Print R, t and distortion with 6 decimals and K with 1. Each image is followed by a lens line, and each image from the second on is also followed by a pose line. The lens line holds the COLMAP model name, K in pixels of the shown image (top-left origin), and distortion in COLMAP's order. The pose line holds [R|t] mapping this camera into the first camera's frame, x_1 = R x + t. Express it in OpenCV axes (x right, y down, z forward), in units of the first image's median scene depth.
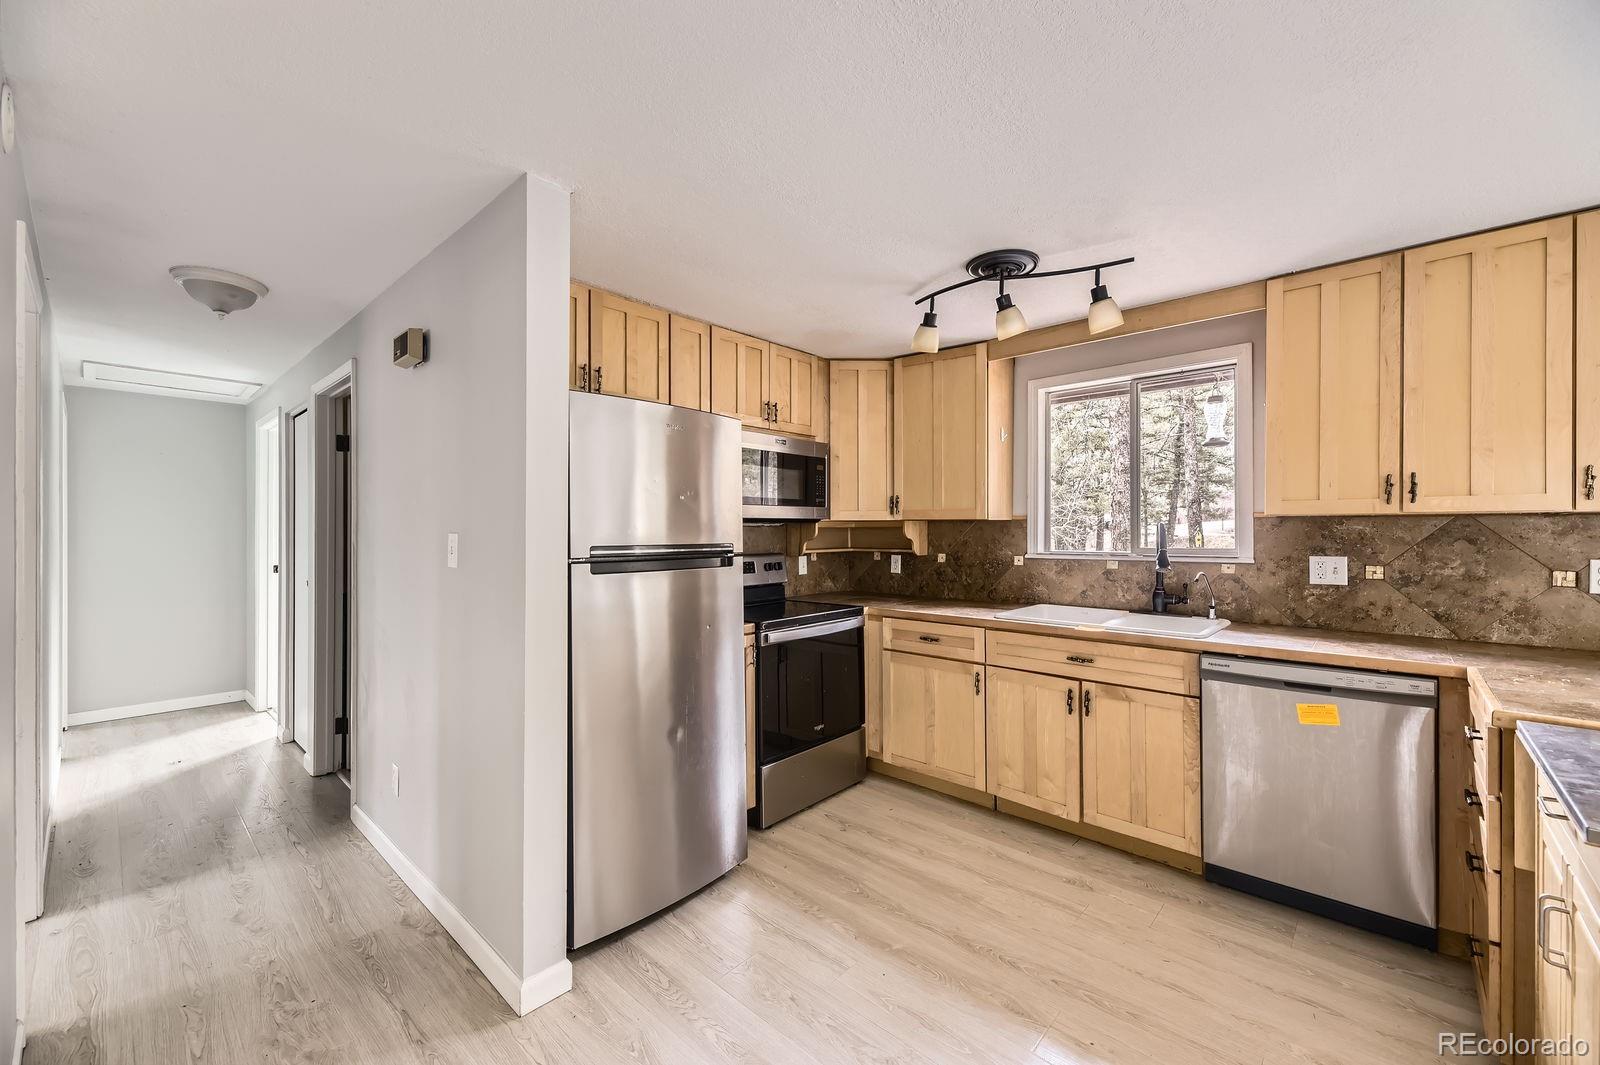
lens RADIAL K [[642.3, 0, 792.4], [0, 642.3, 531.0], [0, 0, 1]] dist [0.012640, -0.003133]
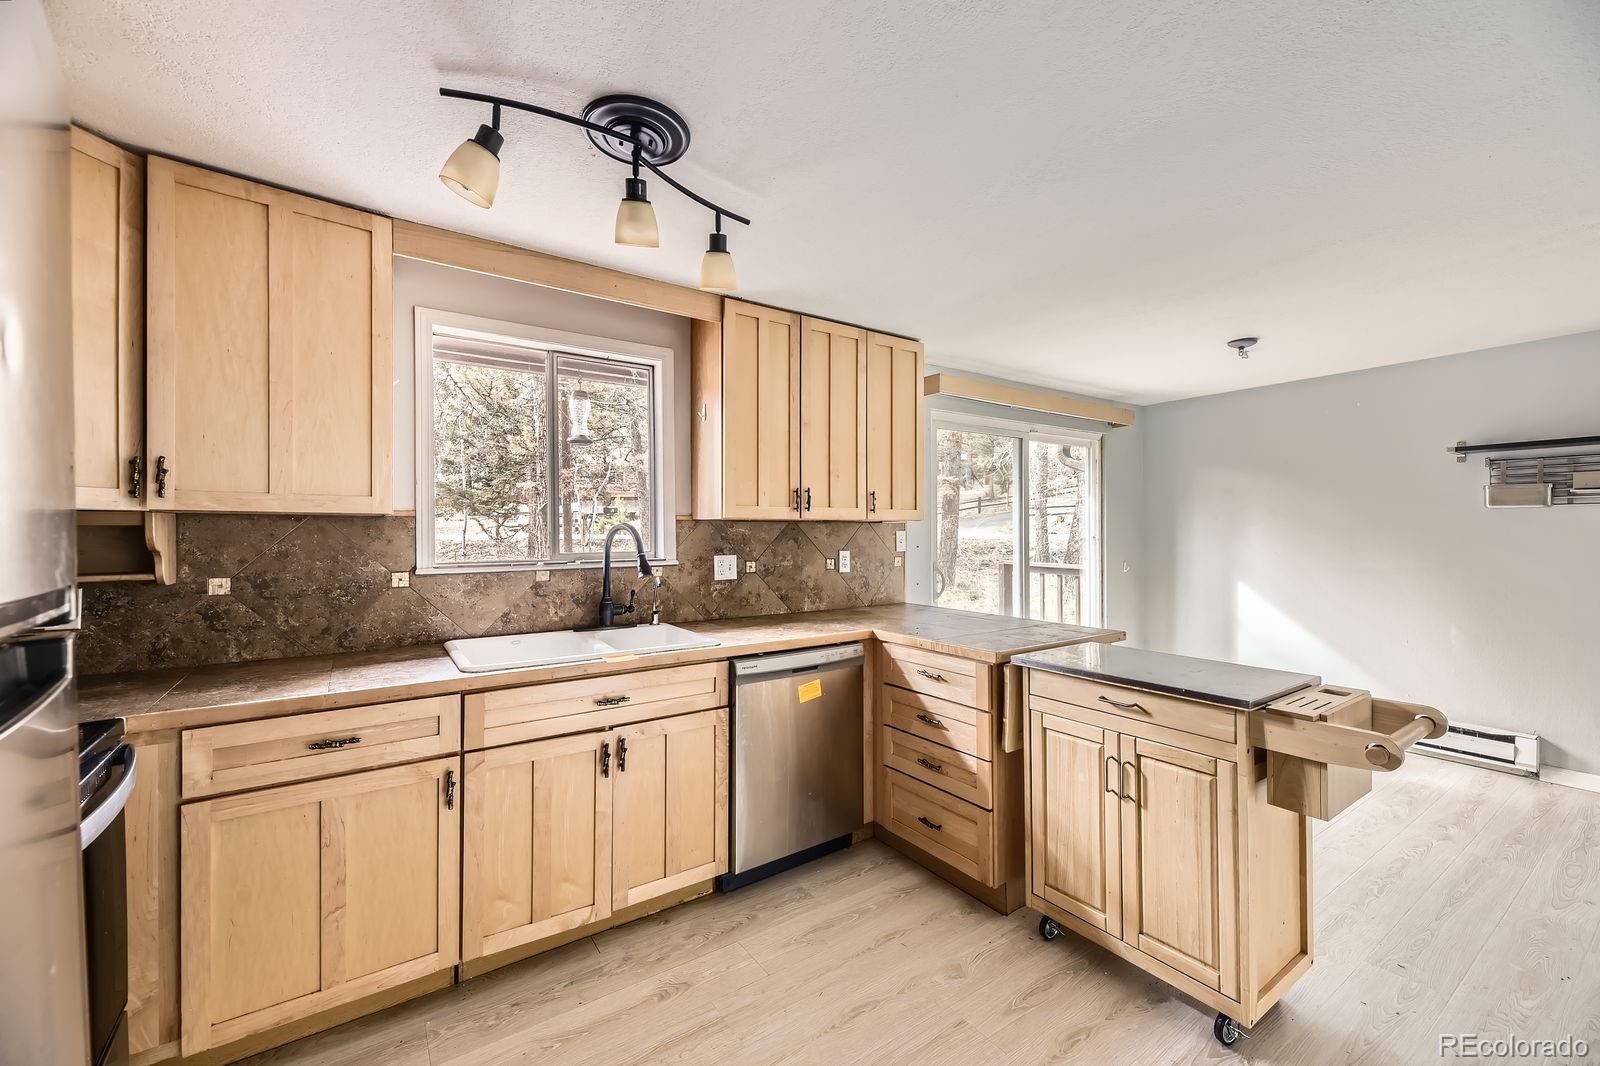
lens RADIAL K [[642.3, 0, 797.3], [0, 642.3, 530.3], [0, 0, 1]] dist [0.012640, -0.003133]
pose [[0.215876, 0.003633, 0.976414, -0.255353], [0.002259, 0.999989, -0.004220, 0.000091], [-0.976418, 0.003116, 0.215866, 0.622319]]
